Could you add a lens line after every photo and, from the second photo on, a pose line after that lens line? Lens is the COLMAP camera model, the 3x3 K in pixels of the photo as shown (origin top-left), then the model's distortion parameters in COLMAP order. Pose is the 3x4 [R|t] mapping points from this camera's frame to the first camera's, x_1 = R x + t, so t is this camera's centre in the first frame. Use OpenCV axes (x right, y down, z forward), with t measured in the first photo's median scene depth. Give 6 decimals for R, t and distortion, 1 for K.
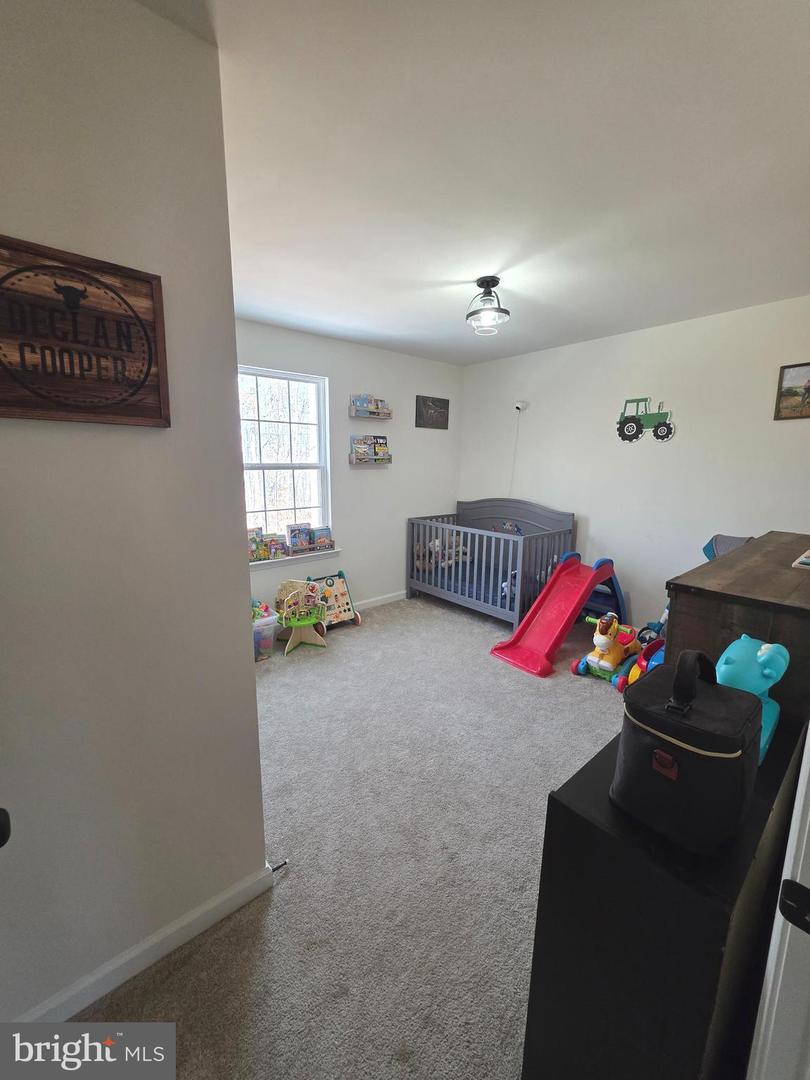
lens RADIAL K [[429.9, 0, 405.2], [0, 429.9, 536.5], [0, 0, 1]] dist [0.002776, 0.000086]
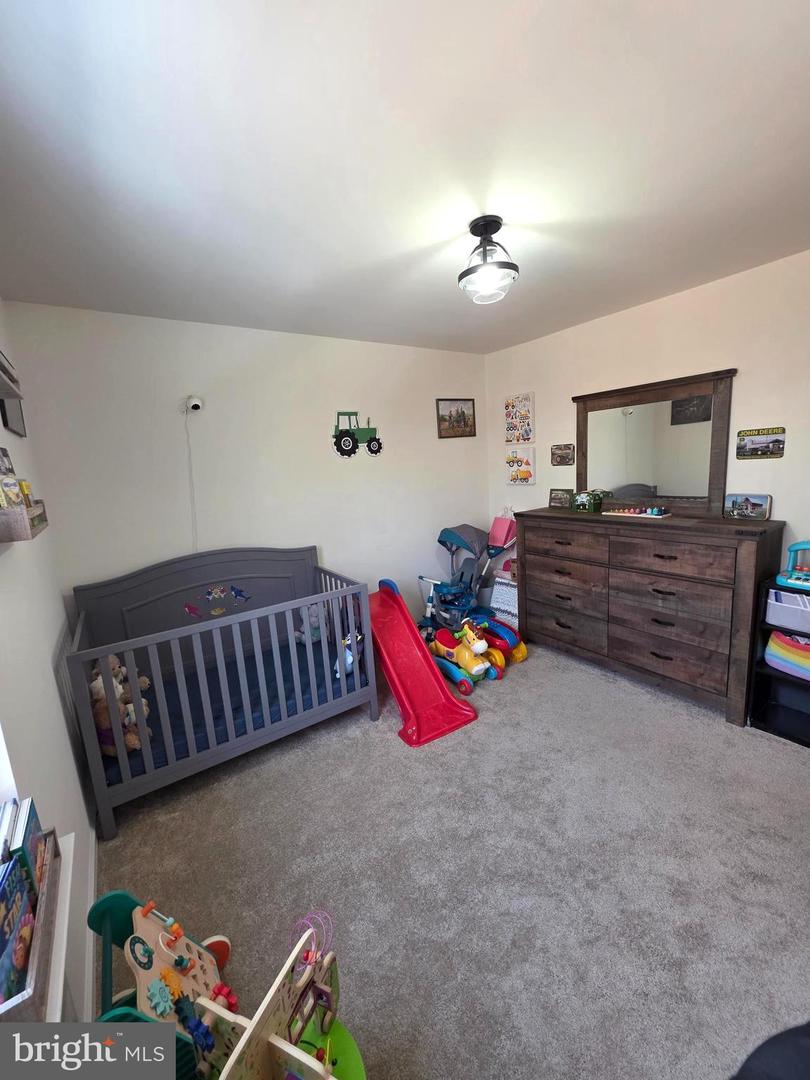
lens RADIAL K [[429.9, 0, 405.2], [0, 429.9, 536.5], [0, 0, 1]] dist [0.002776, 0.000086]
pose [[0.104376, -0.184529, 0.977269, -0.432449], [0.244909, 0.957145, 0.154572, -0.175046], [-0.963911, 0.223209, 0.145096, 0.813241]]
